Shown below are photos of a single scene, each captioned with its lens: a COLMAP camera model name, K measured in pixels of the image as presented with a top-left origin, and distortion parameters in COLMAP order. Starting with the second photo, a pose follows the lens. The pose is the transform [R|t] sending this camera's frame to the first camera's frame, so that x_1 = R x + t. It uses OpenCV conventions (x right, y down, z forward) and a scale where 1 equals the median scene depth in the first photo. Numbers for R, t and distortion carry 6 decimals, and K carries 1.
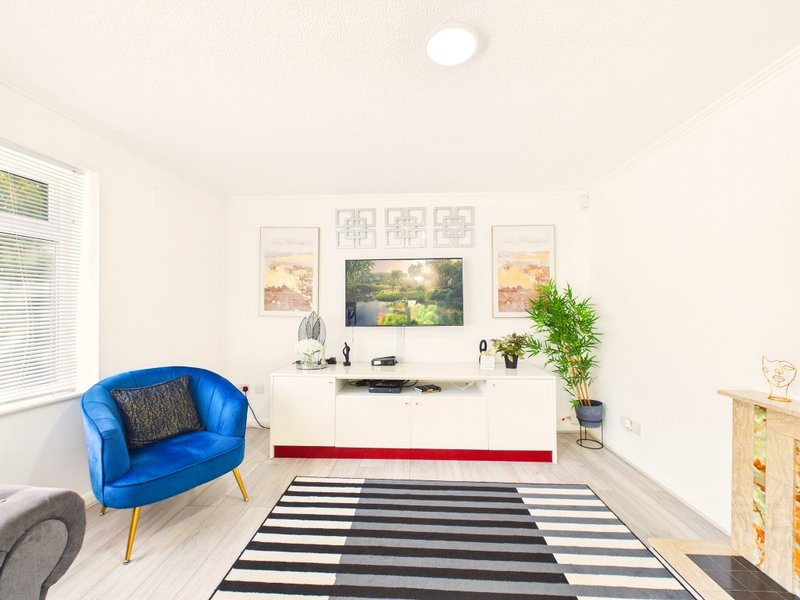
lens RADIAL K [[324.6, 0, 398.5], [0, 324.6, 306.4], [0, 0, 1]] dist [0.001978, -0.000196]
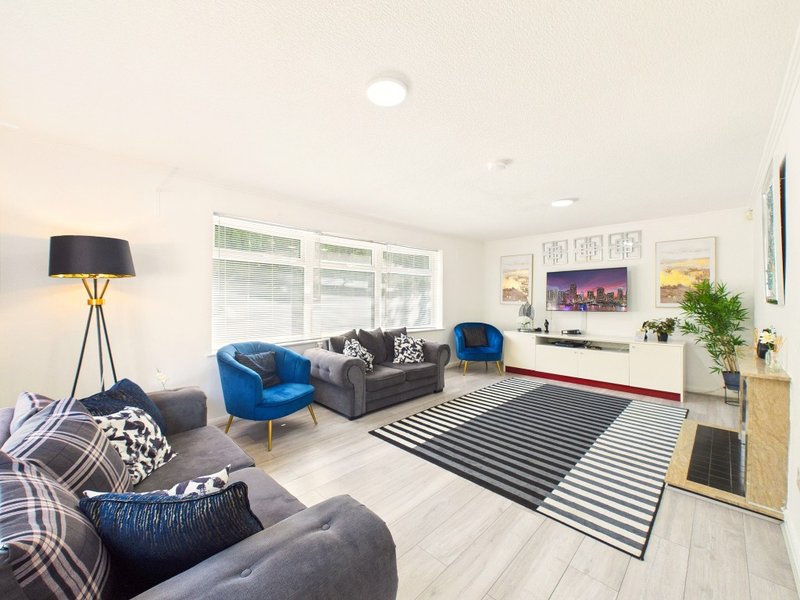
lens RADIAL K [[324.6, 0, 397.4], [0, 324.6, 298.8], [0, 0, 1]] dist [0.001978, -0.000196]
pose [[0.731906, 0.001346, -0.681404, 0.447614], [-0.004309, 0.999987, -0.002653, 0.007482], [0.681392, 0.004877, 0.731902, -0.841336]]
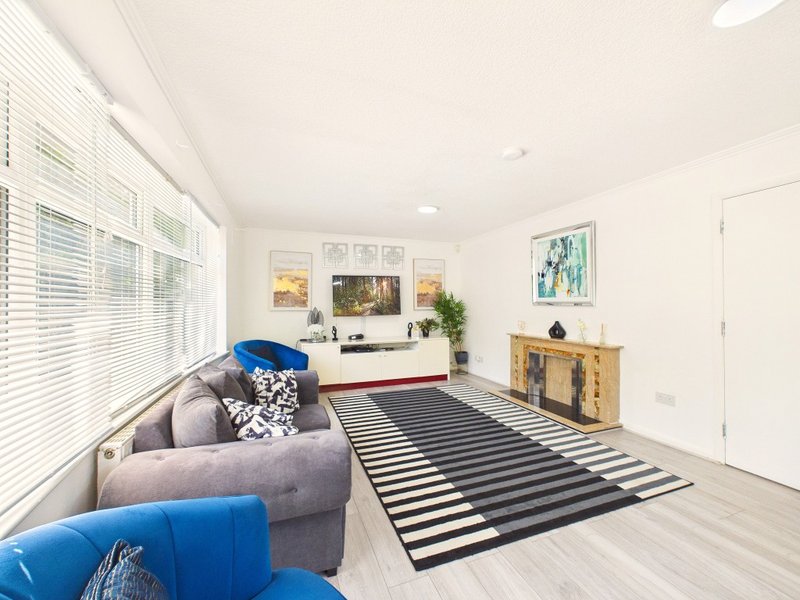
lens RADIAL K [[324.6, 0, 401.7], [0, 324.6, 301.4], [0, 0, 1]] dist [0.001978, -0.000196]
pose [[0.919367, -0.000560, 0.393400, -0.490322], [0.005131, 0.999931, -0.010567, 0.005546], [-0.393366, 0.011733, 0.919307, -0.632058]]
